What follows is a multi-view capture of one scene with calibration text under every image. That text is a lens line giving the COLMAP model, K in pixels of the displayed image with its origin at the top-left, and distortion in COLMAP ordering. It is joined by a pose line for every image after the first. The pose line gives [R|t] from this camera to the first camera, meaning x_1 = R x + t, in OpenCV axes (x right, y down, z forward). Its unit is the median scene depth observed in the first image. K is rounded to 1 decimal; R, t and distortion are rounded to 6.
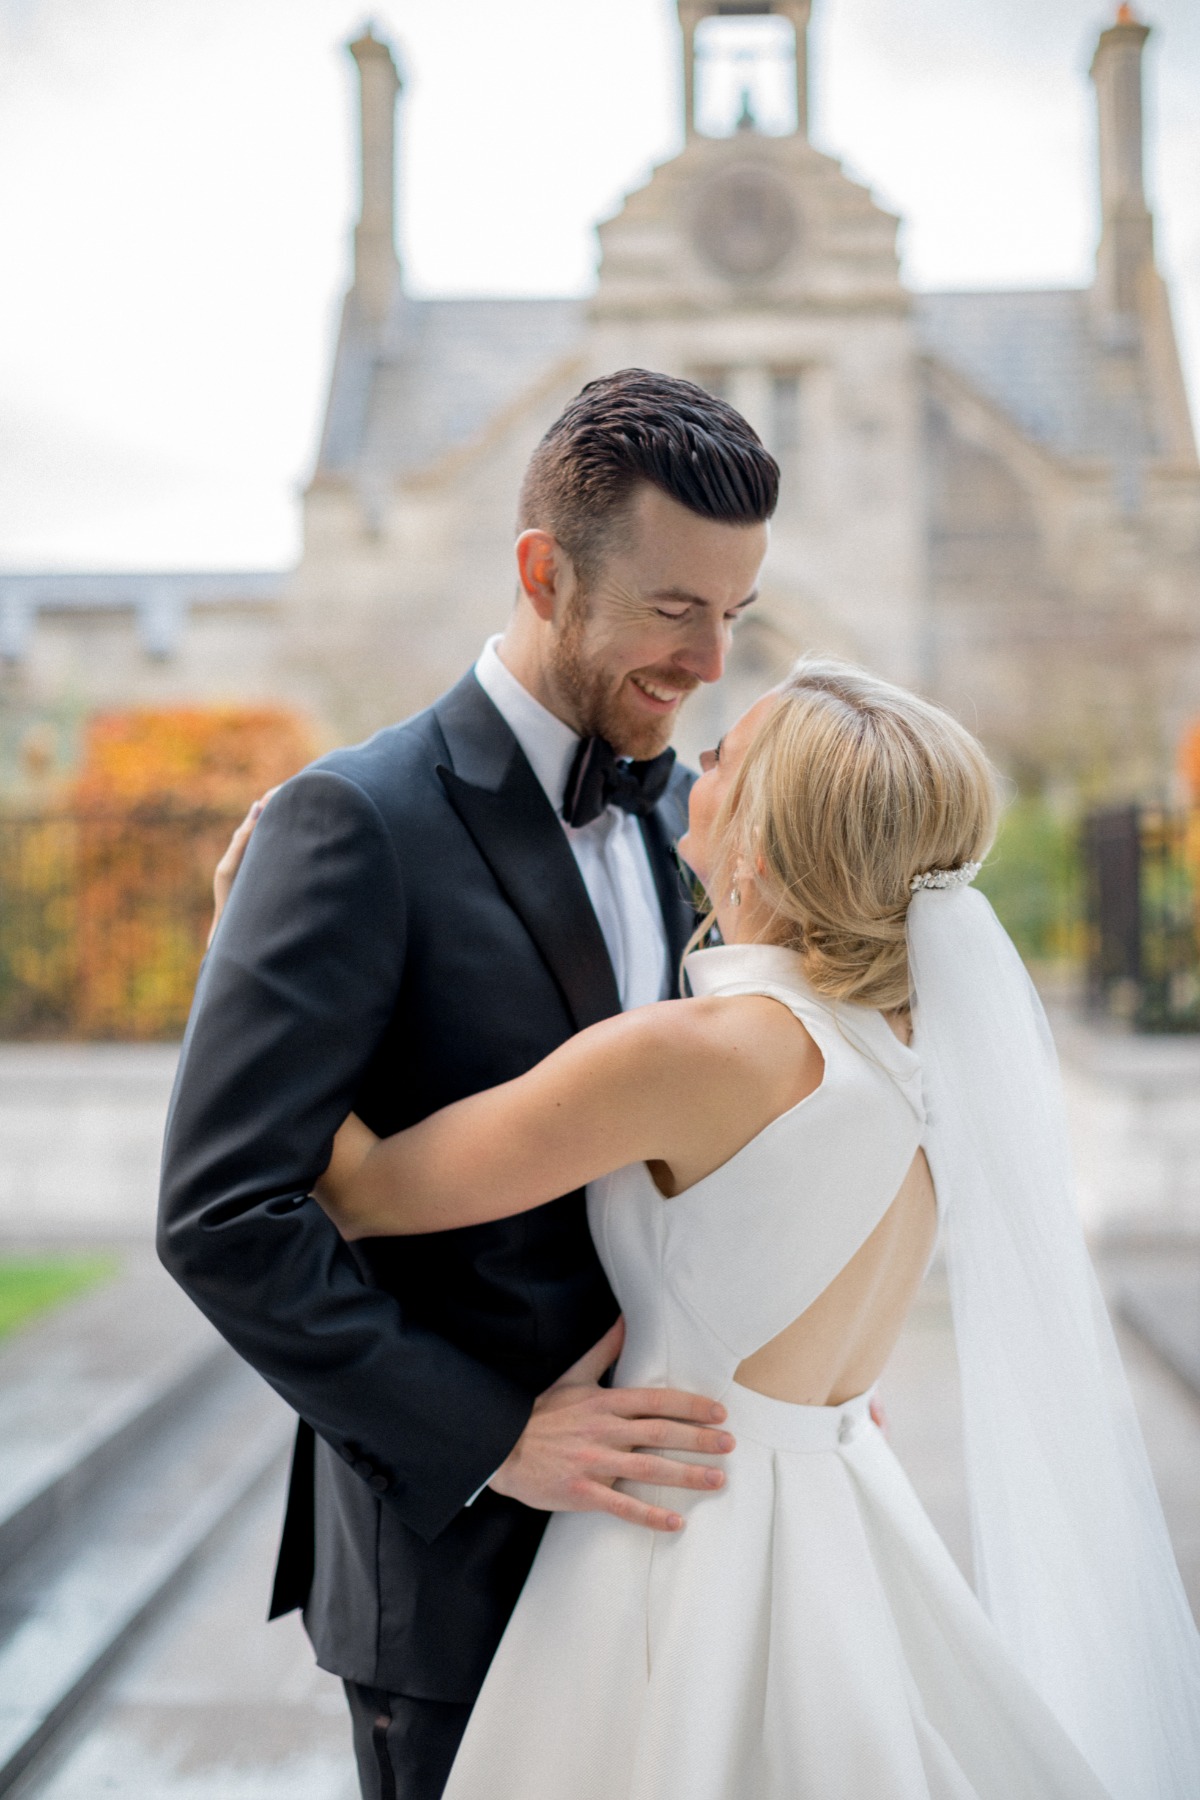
lens RADIAL K [[2674.9, 0, 599.0], [0, 2674.9, 937.0], [0, 0, 1]] dist [-0.114849, 0.086185]
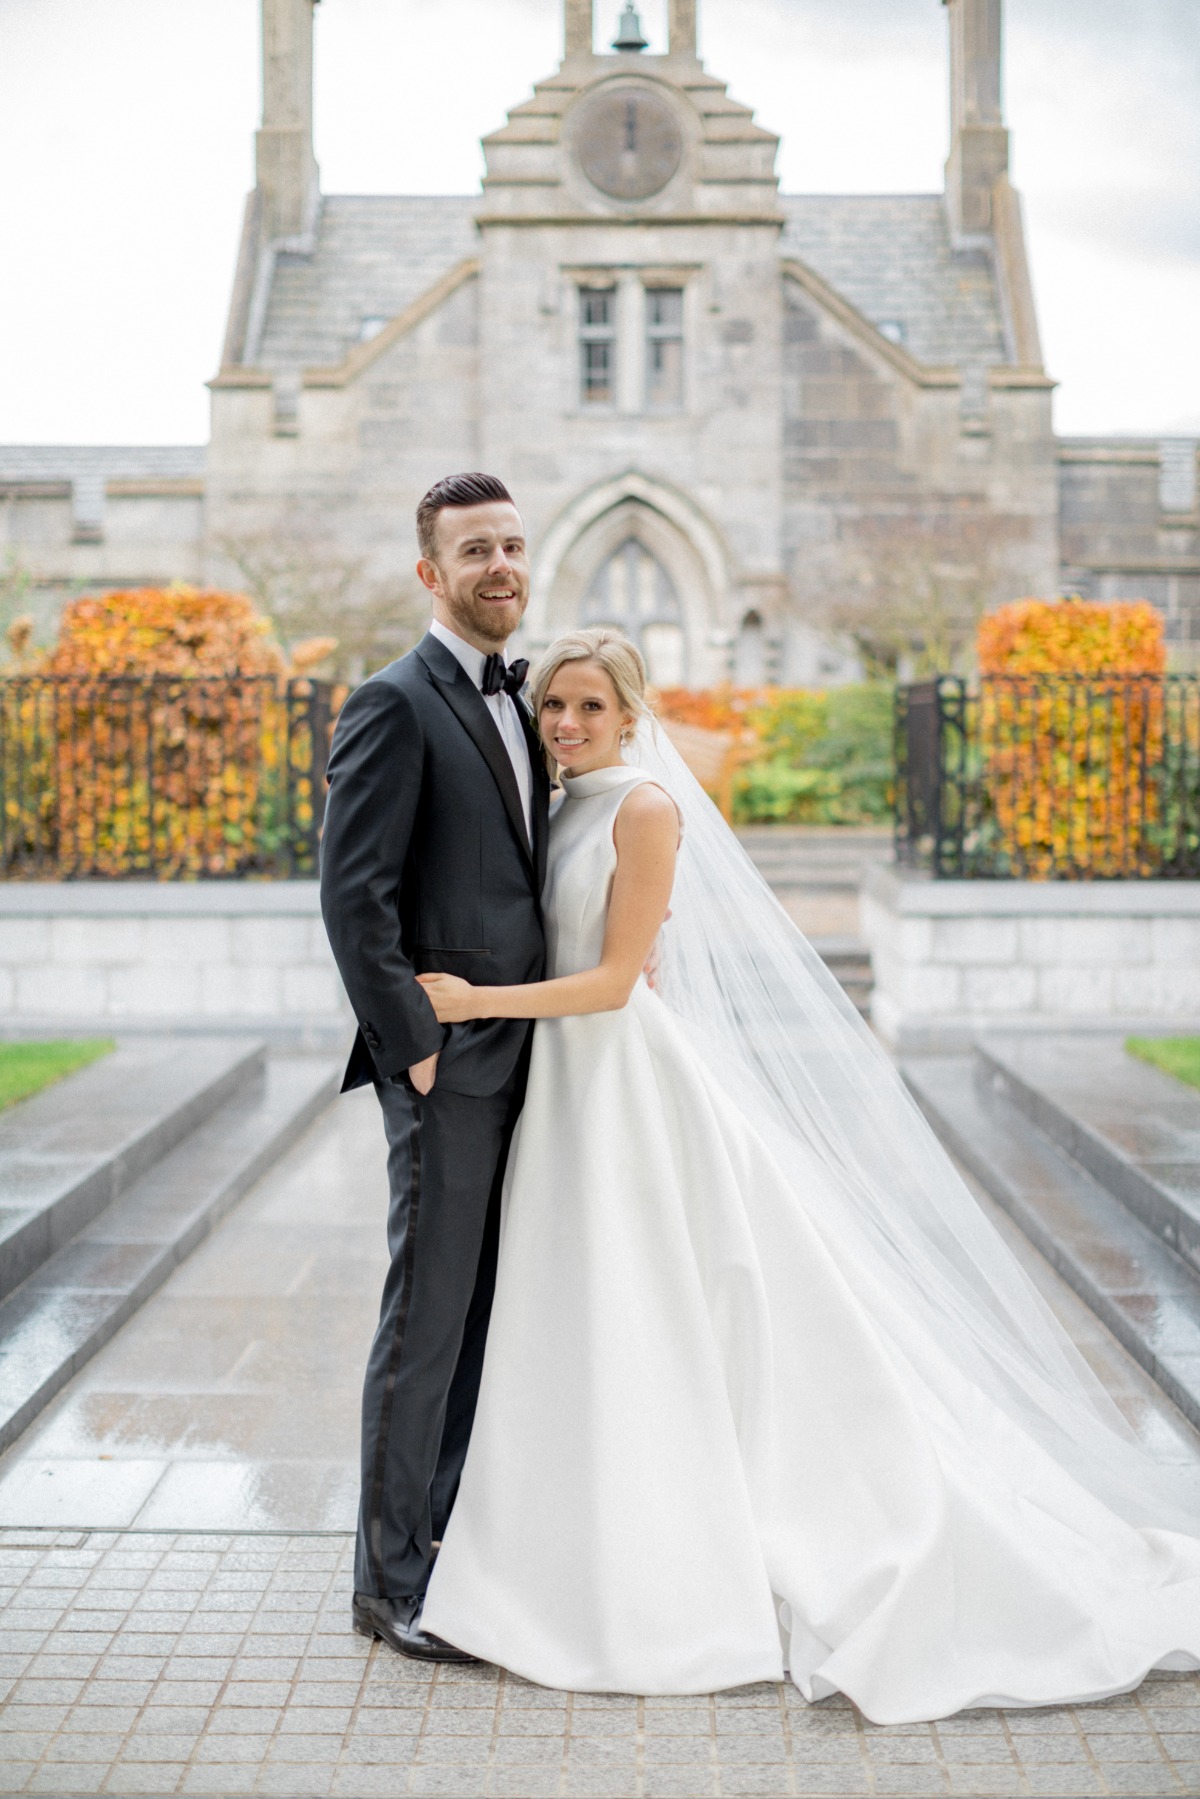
lens RADIAL K [[2673.4, 0, 599.0], [0, 2673.4, 936.4], [0, 0, 1]] dist [-0.114849, 0.086185]
pose [[0.998971, 0.009172, 0.044416, -0.001392], [-0.011376, 0.998703, 0.049626, 0.003491], [-0.043903, -0.050080, 0.997780, -0.104338]]
